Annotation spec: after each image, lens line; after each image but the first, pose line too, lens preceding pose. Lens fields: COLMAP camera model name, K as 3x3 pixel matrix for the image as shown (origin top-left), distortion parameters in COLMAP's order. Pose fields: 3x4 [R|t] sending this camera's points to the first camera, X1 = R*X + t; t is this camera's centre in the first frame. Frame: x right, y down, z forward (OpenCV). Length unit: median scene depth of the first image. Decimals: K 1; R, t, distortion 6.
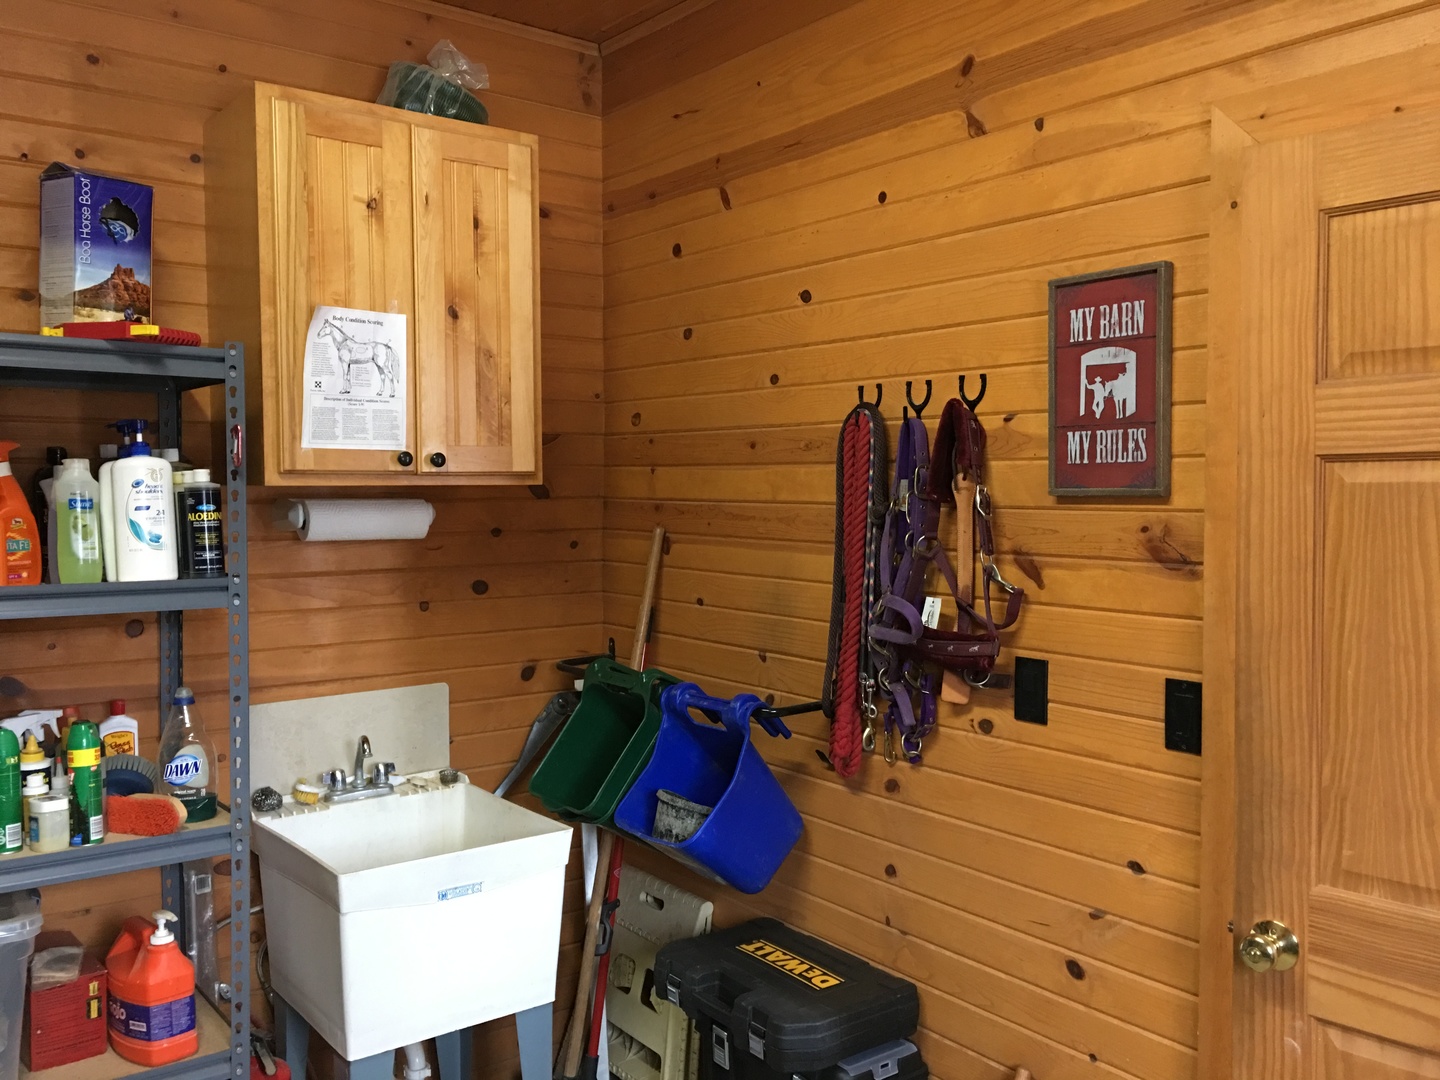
lens RADIAL K [[1219.3, 0, 721.1], [0, 1219.3, 537.6], [0, 0, 1]] dist [0.079125, -0.106839]
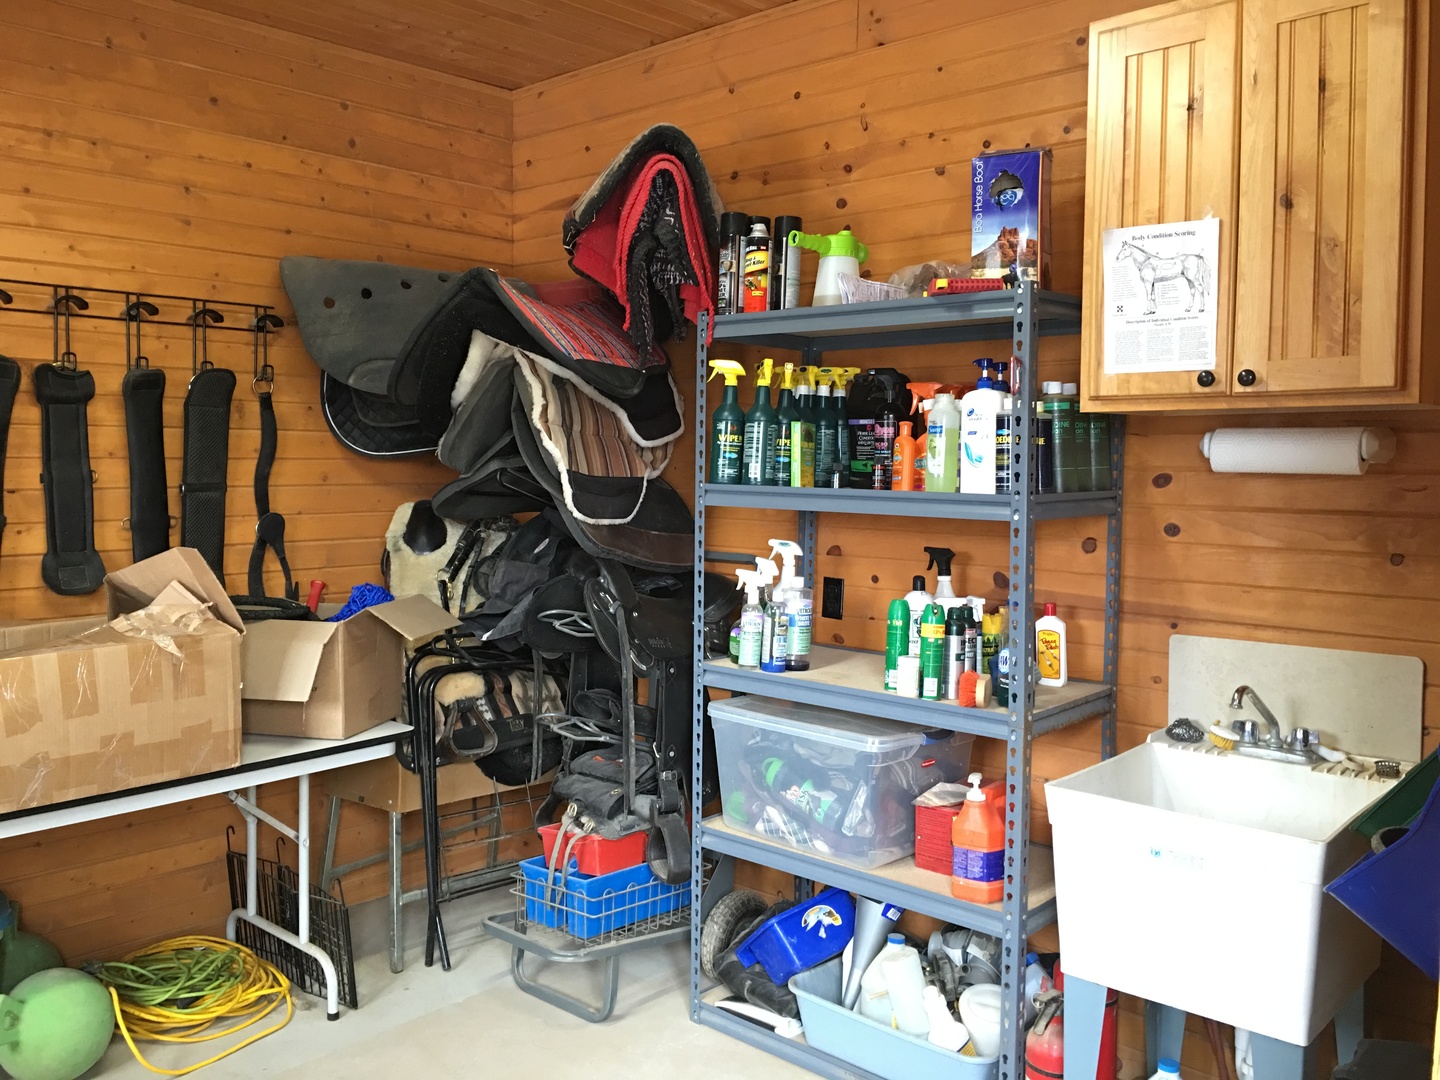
lens RADIAL K [[1219.3, 0, 720.8], [0, 1219.3, 535.8], [0, 0, 1]] dist [0.079125, -0.106839]
pose [[0.186758, 0.068332, -0.980027, 0.578180], [-0.046026, 0.997091, 0.060751, 0.012992], [0.981327, 0.033761, 0.189360, 0.477162]]
